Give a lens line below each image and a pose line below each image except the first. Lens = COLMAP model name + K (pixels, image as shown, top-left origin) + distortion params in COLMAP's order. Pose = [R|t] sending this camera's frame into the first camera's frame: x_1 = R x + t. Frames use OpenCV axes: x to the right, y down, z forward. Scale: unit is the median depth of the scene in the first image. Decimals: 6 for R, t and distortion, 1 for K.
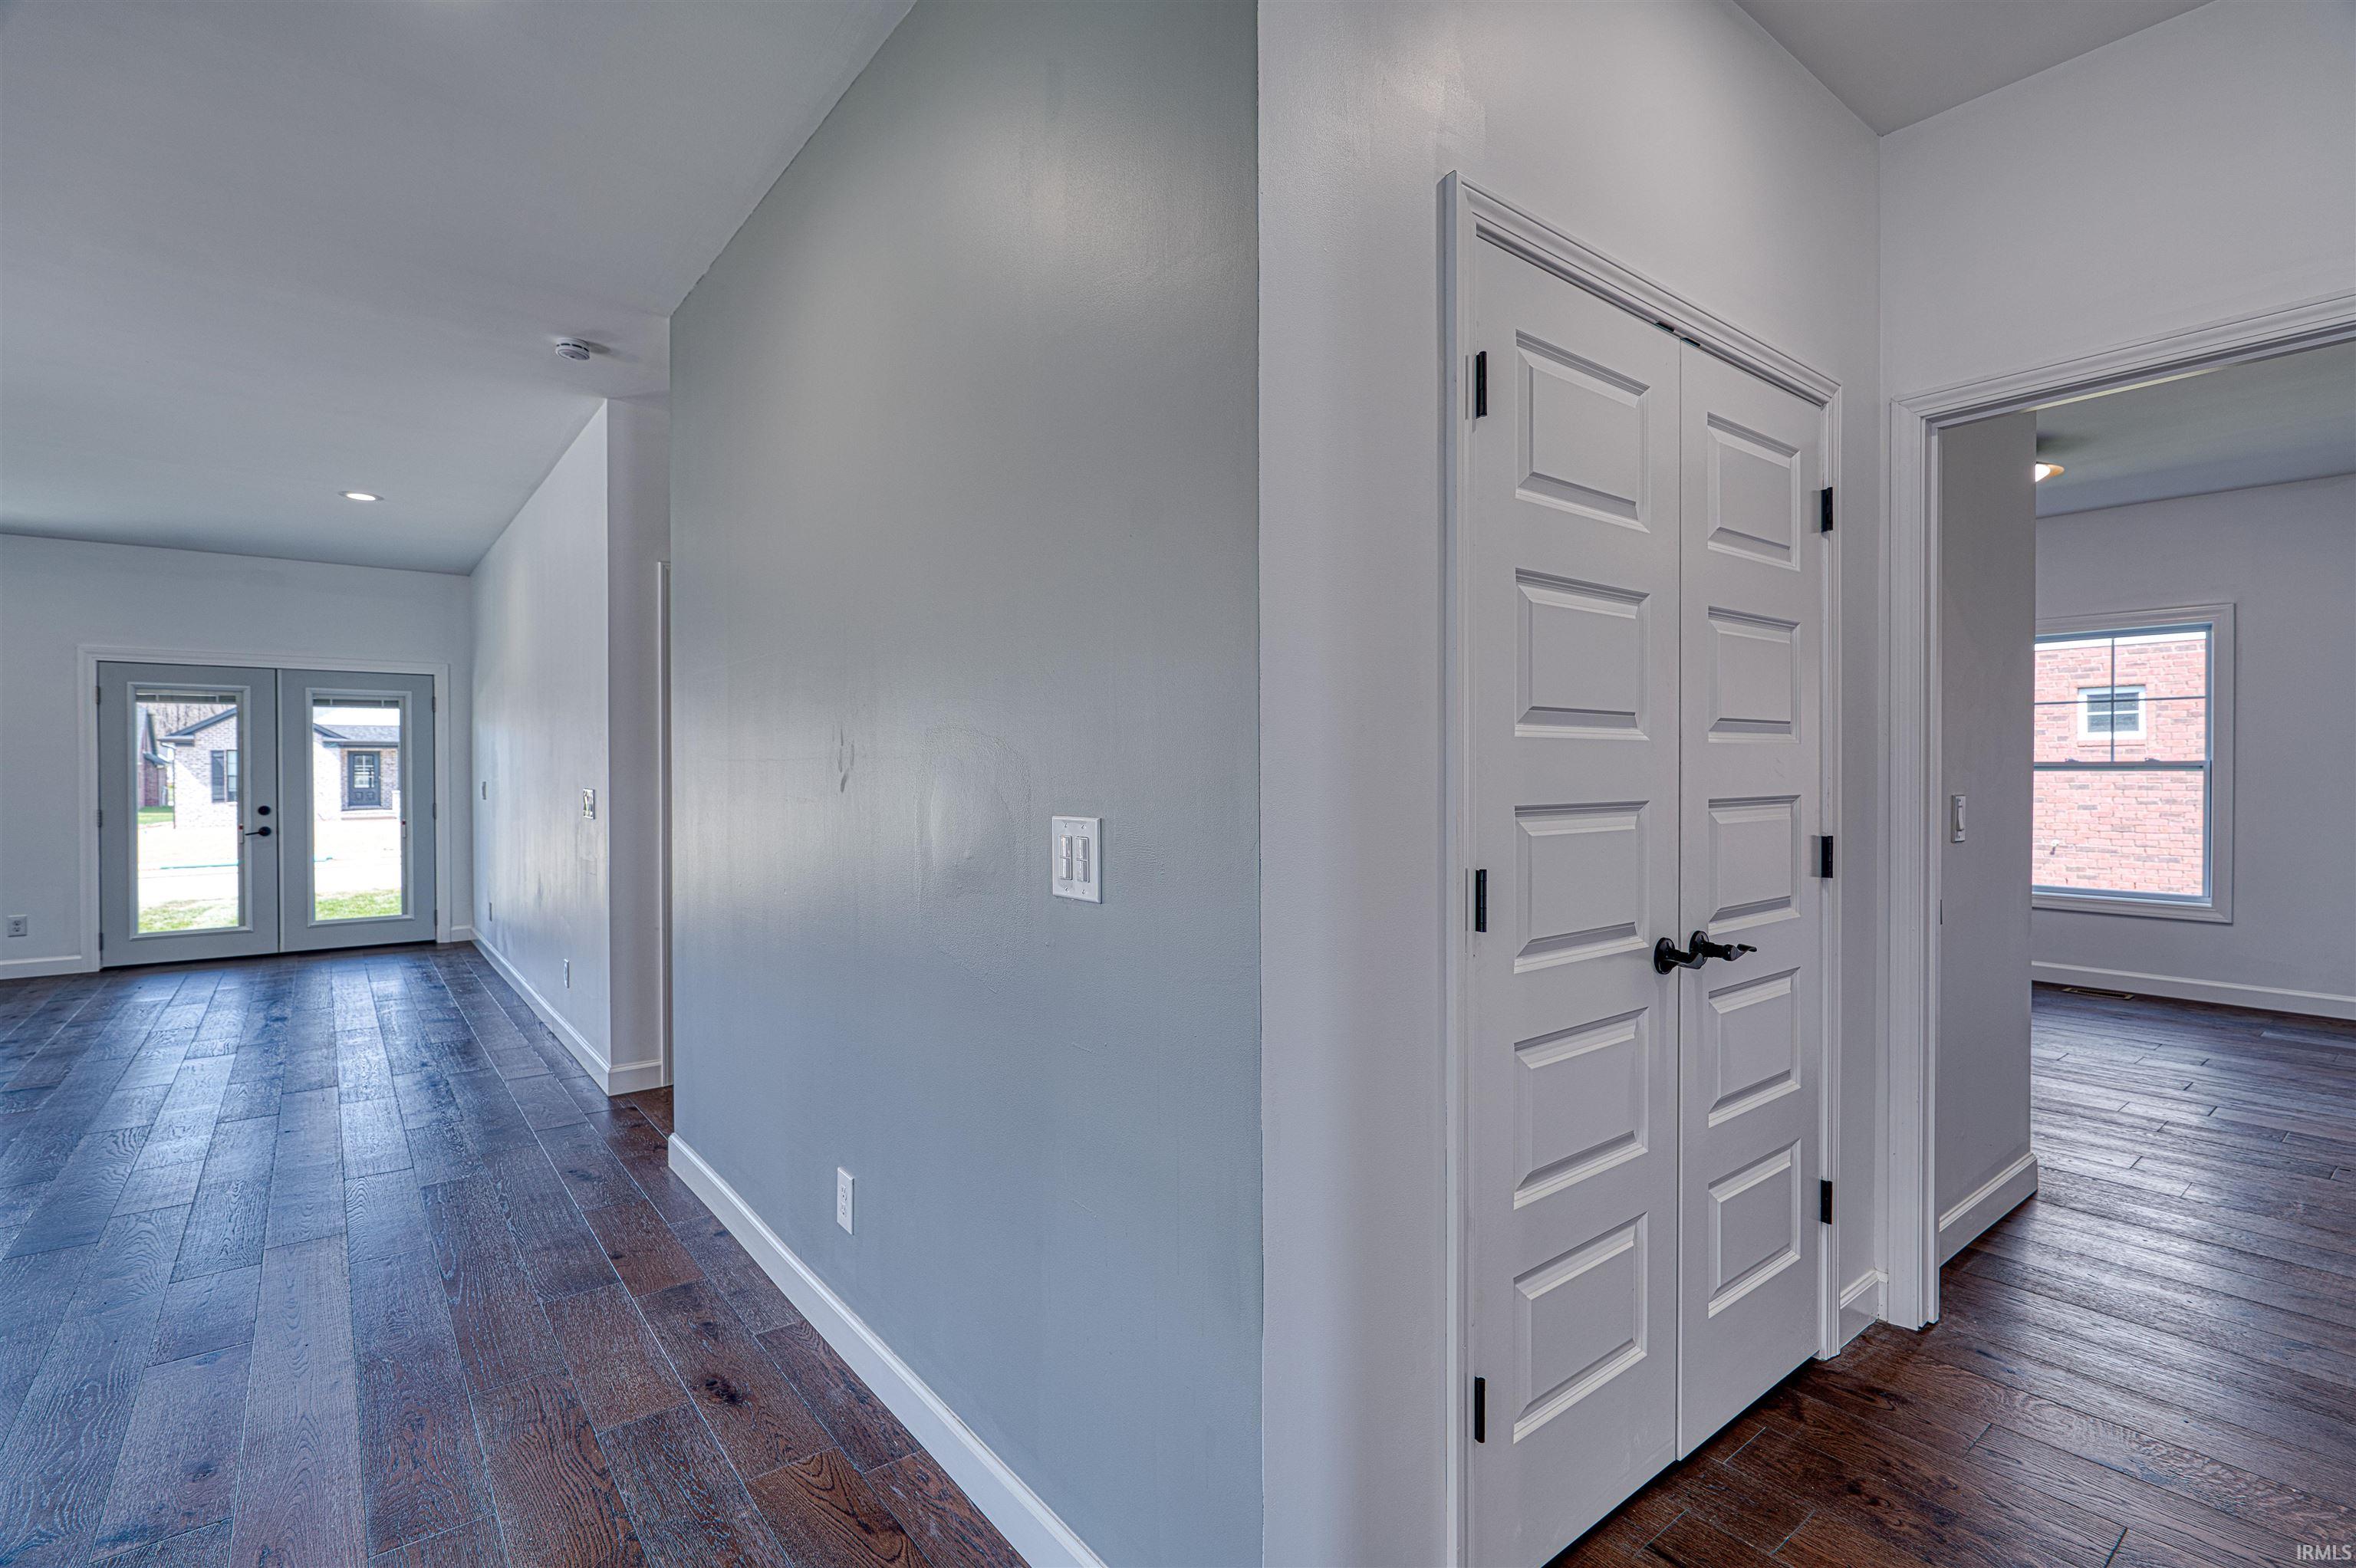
lens RADIAL K [[1089.2, 0, 1179.4], [0, 1089.2, 778.7], [0, 0, 1]] dist [-0.008663, 0.003818]
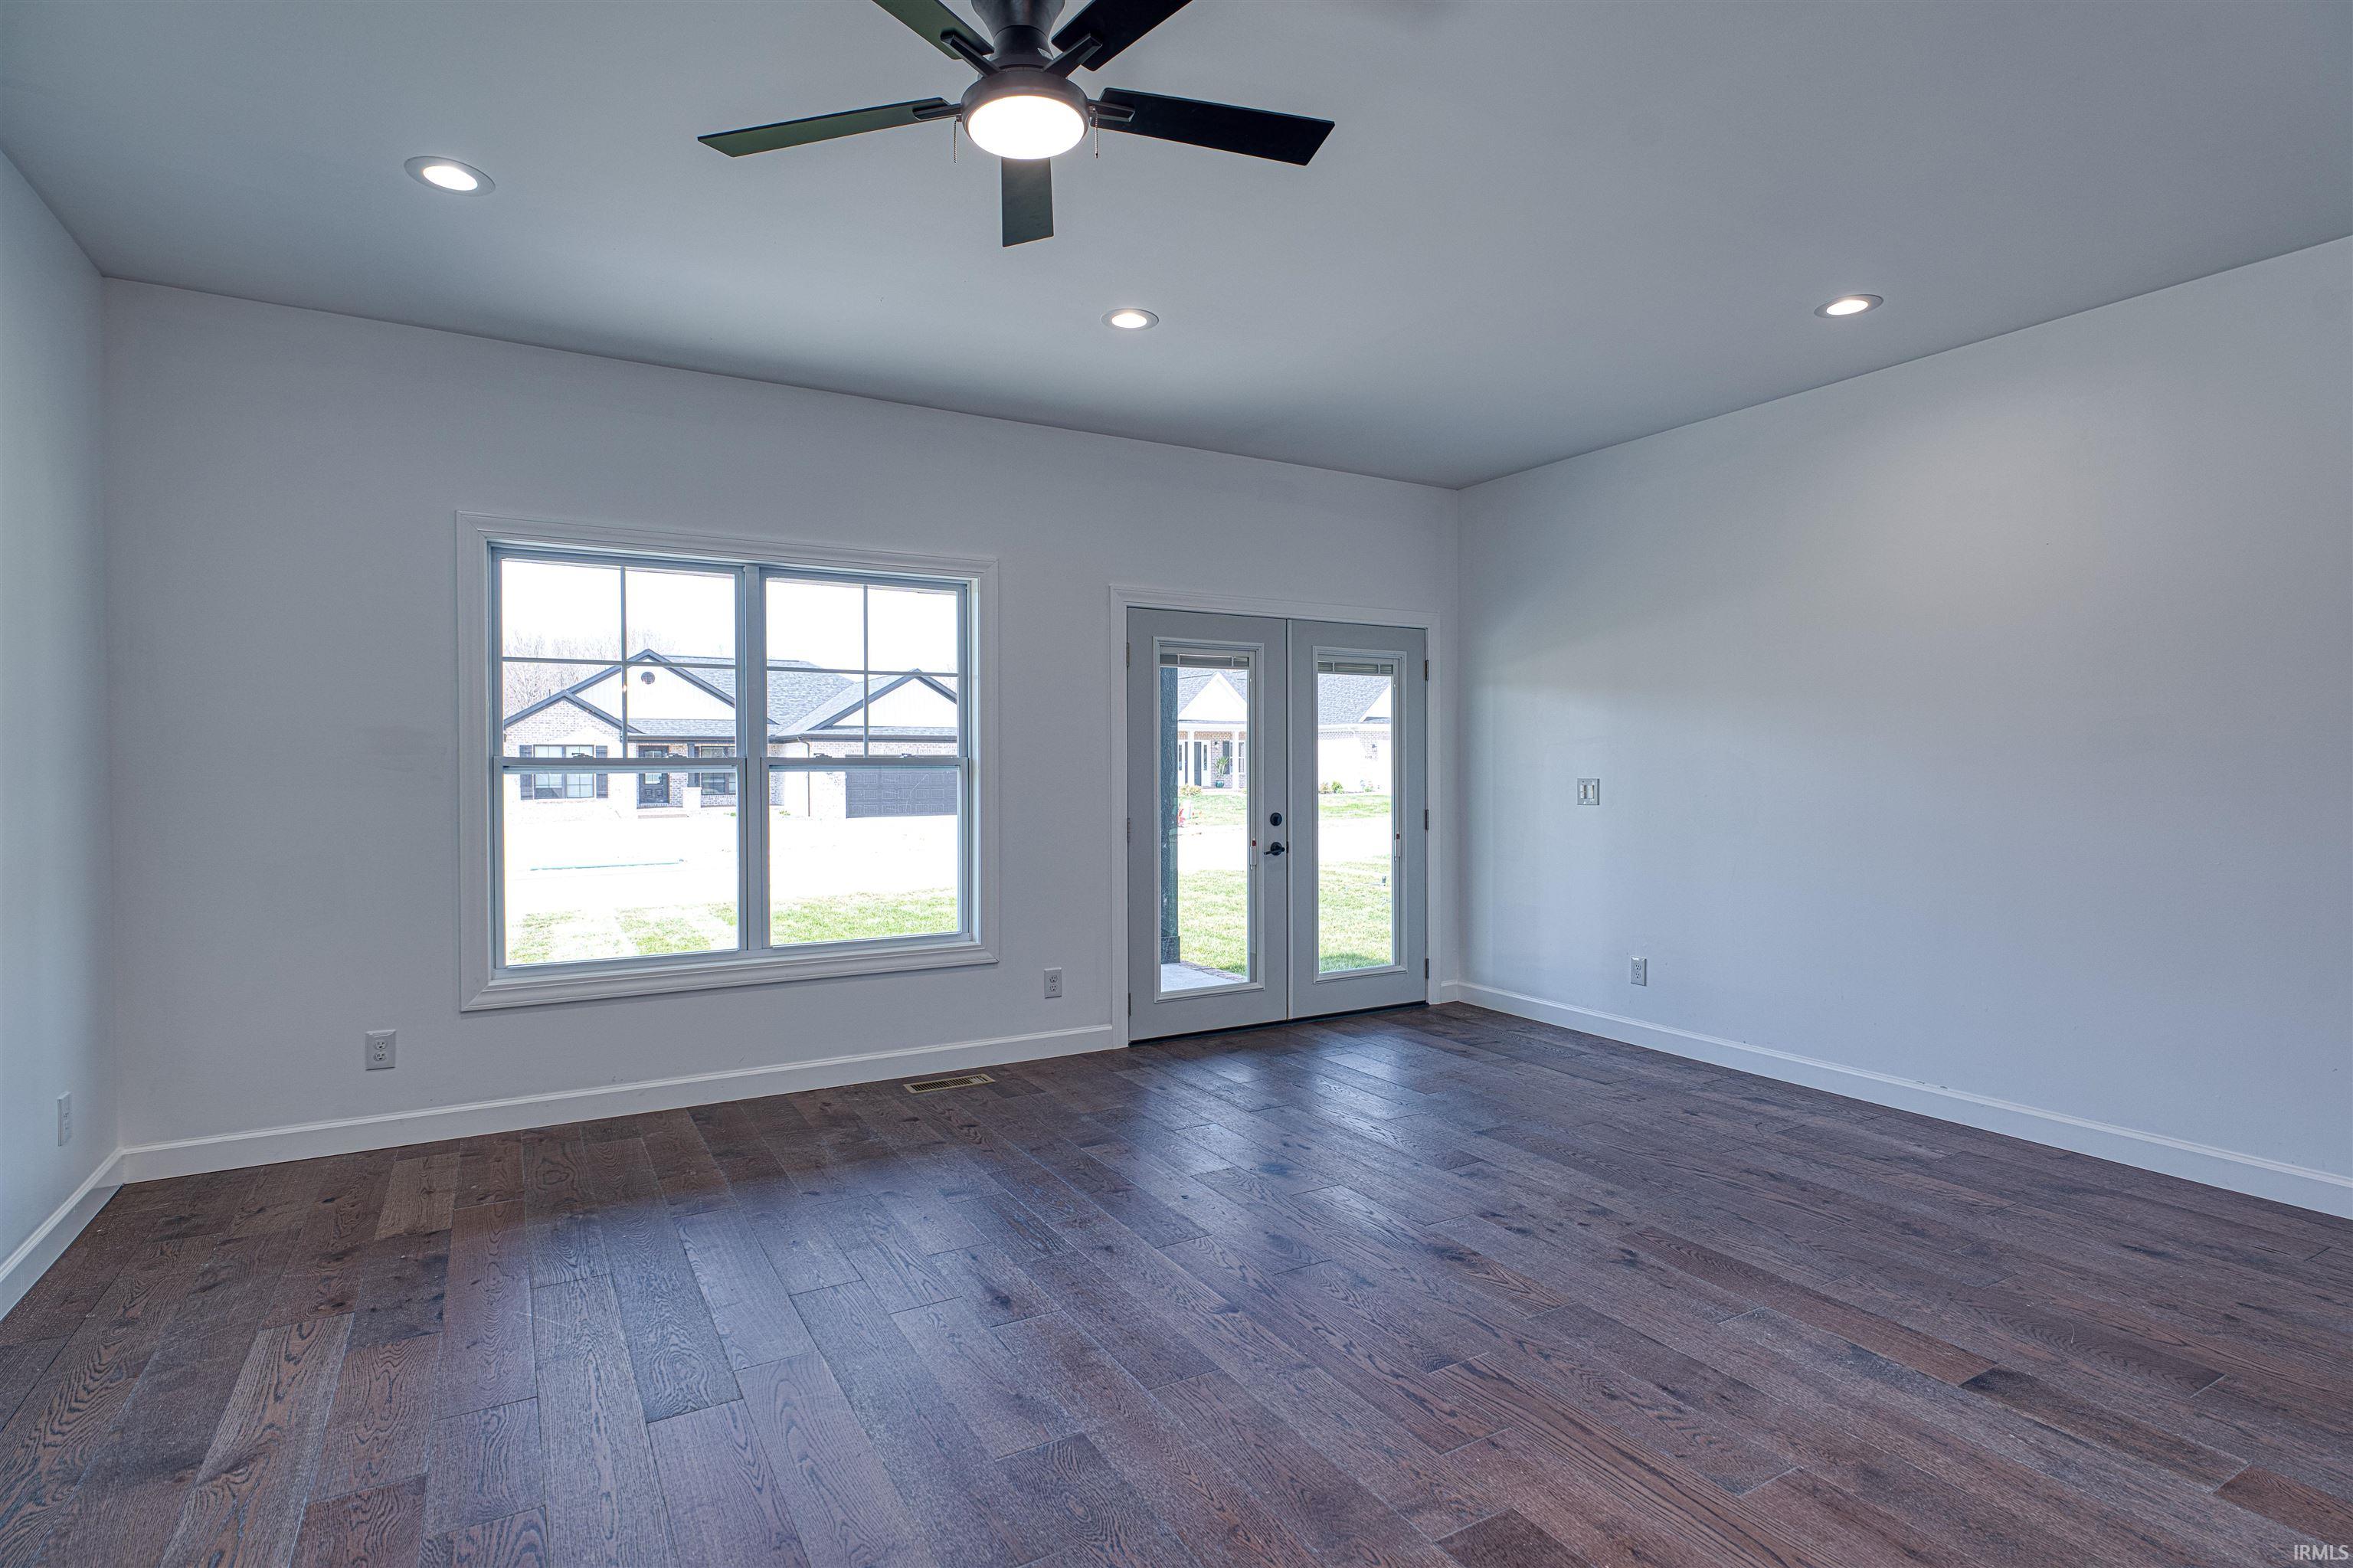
lens RADIAL K [[1172.6, 0, 1172.3], [0, 1172.6, 775.0], [0, 0, 1]] dist [0.003129, 0.000352]
pose [[0.989129, 0.002234, -0.147032, -0.841514], [-0.002442, 0.999996, -0.001229, 0.001724], [0.147029, 0.001575, 0.989131, 0.244557]]
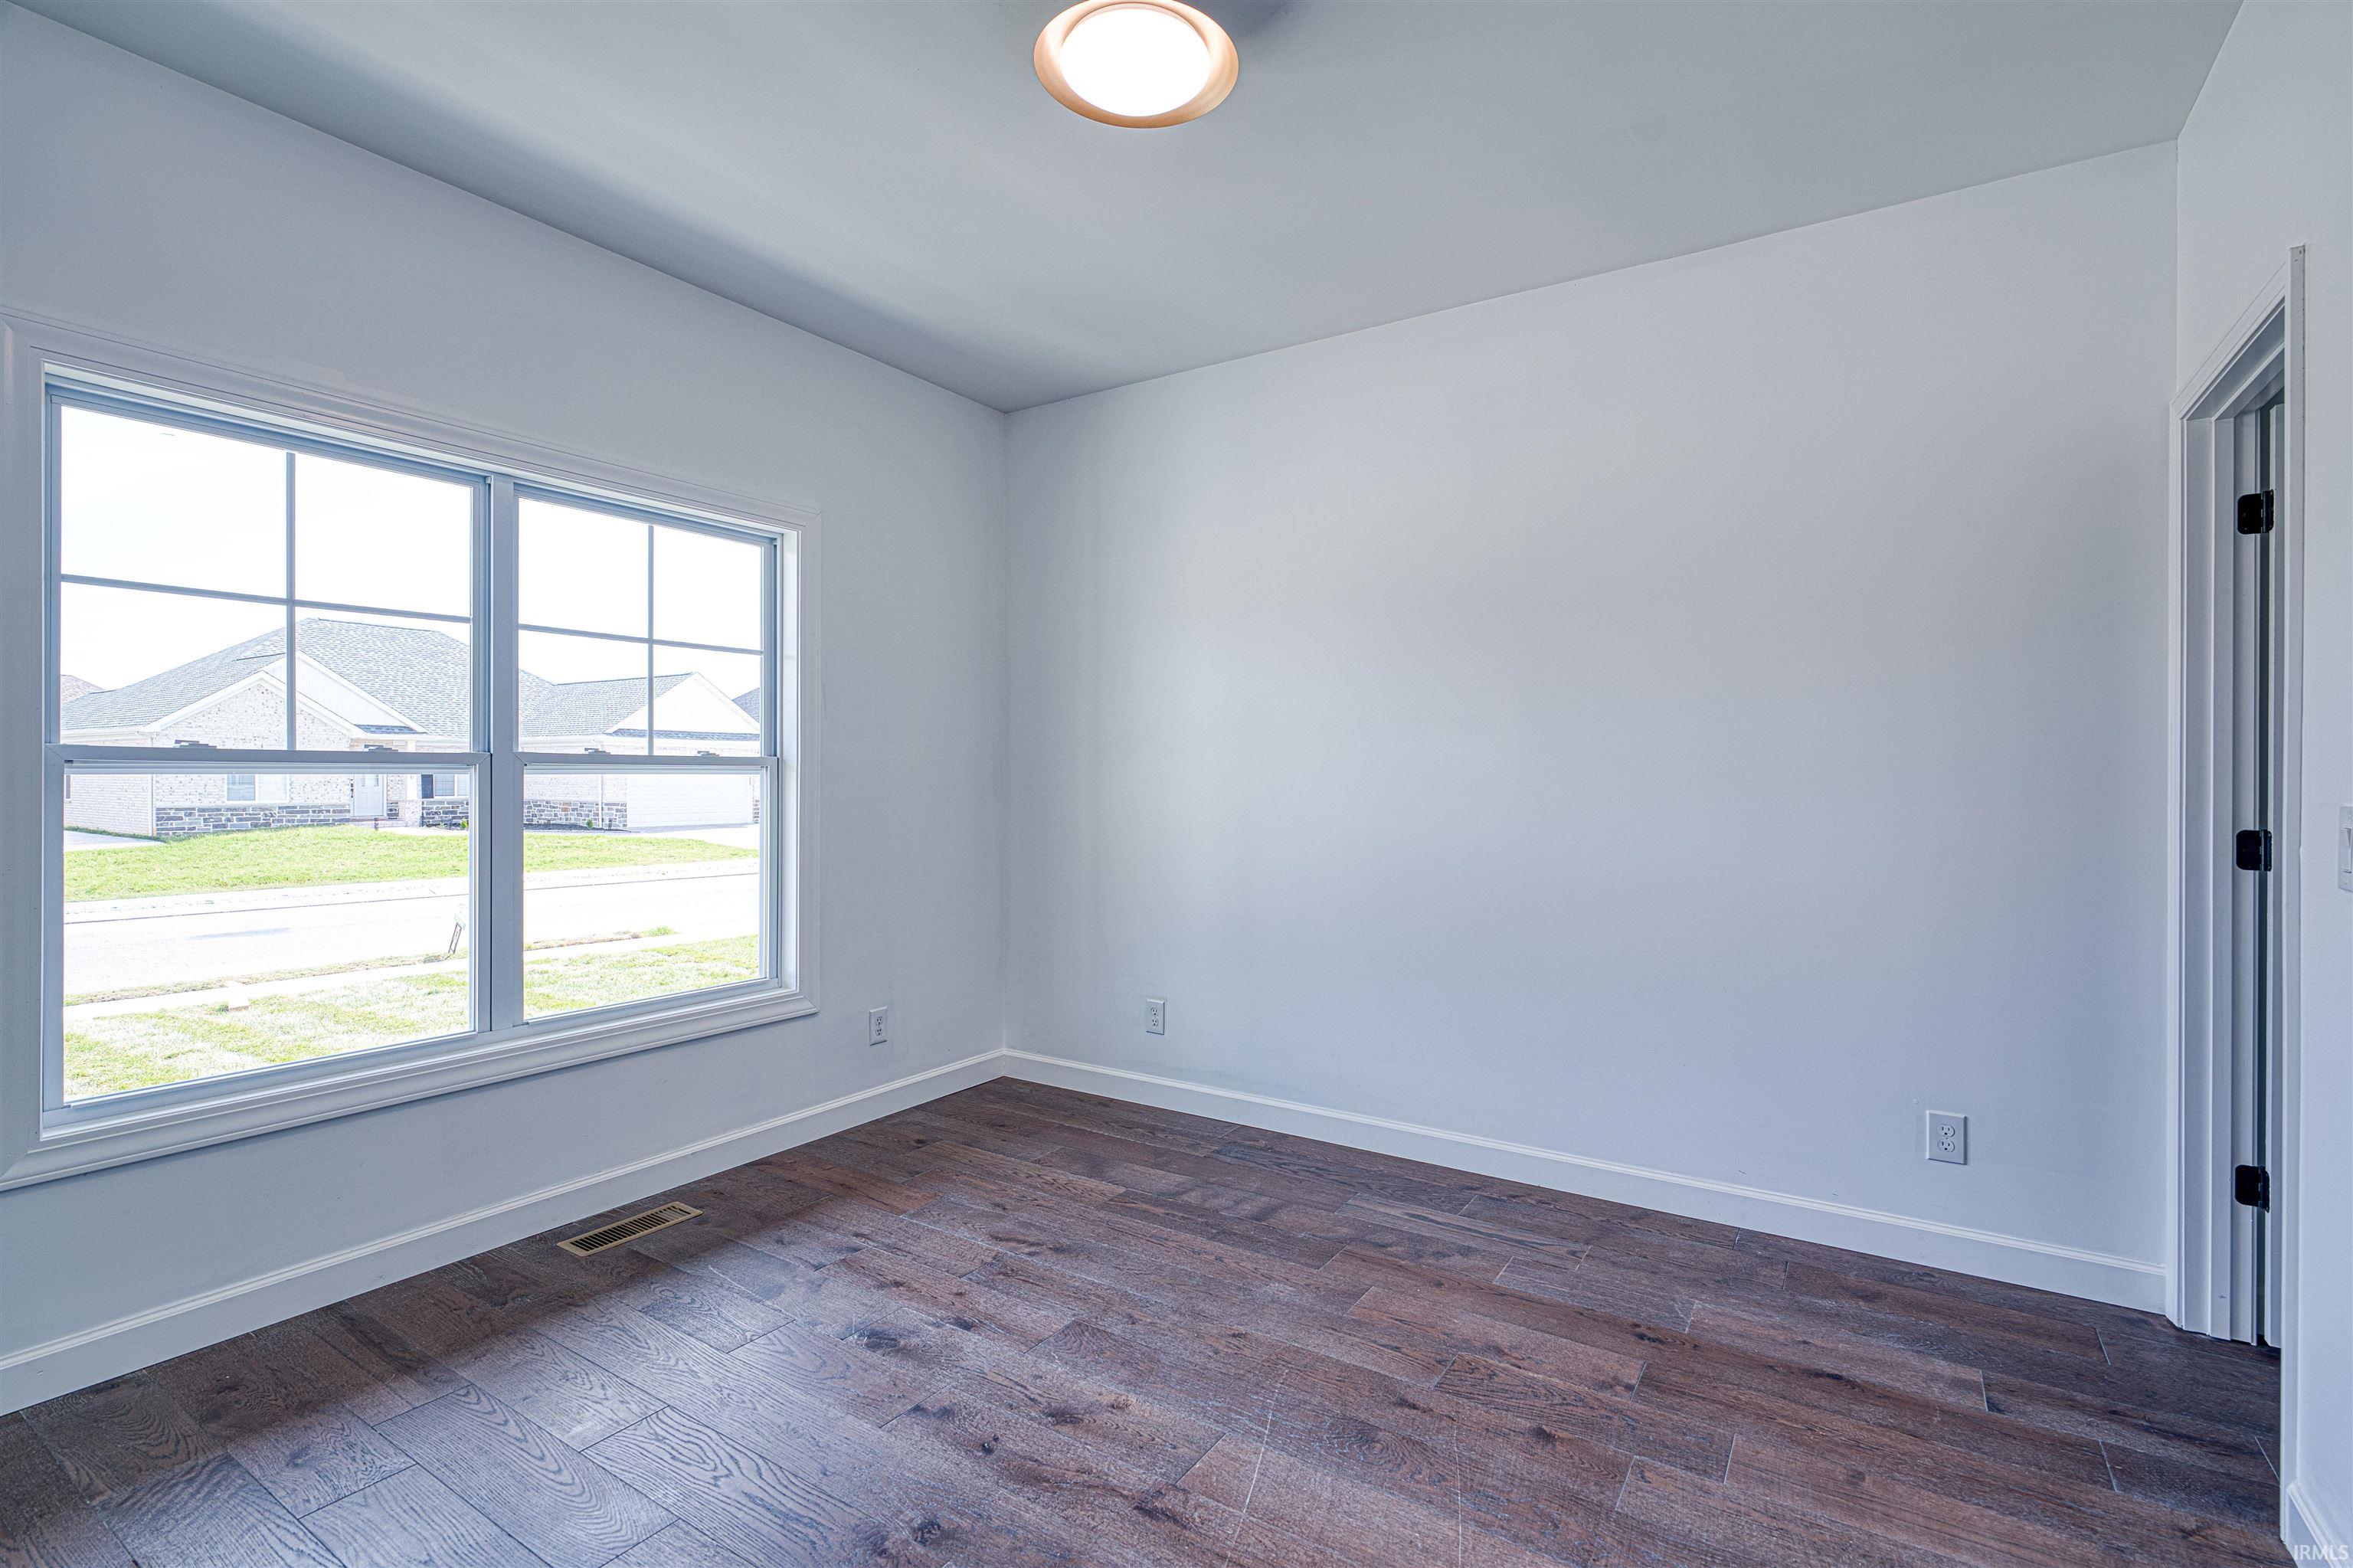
lens RADIAL K [[1088.0, 0, 1177.9], [0, 1088.0, 778.7], [0, 0, 1]] dist [-0.008663, 0.003818]
pose [[0.948400, 0.006770, 0.317005, -1.051926], [-0.005521, 0.999973, -0.004839, 0.001872], [-0.317030, 0.002839, 0.948411, 0.372940]]
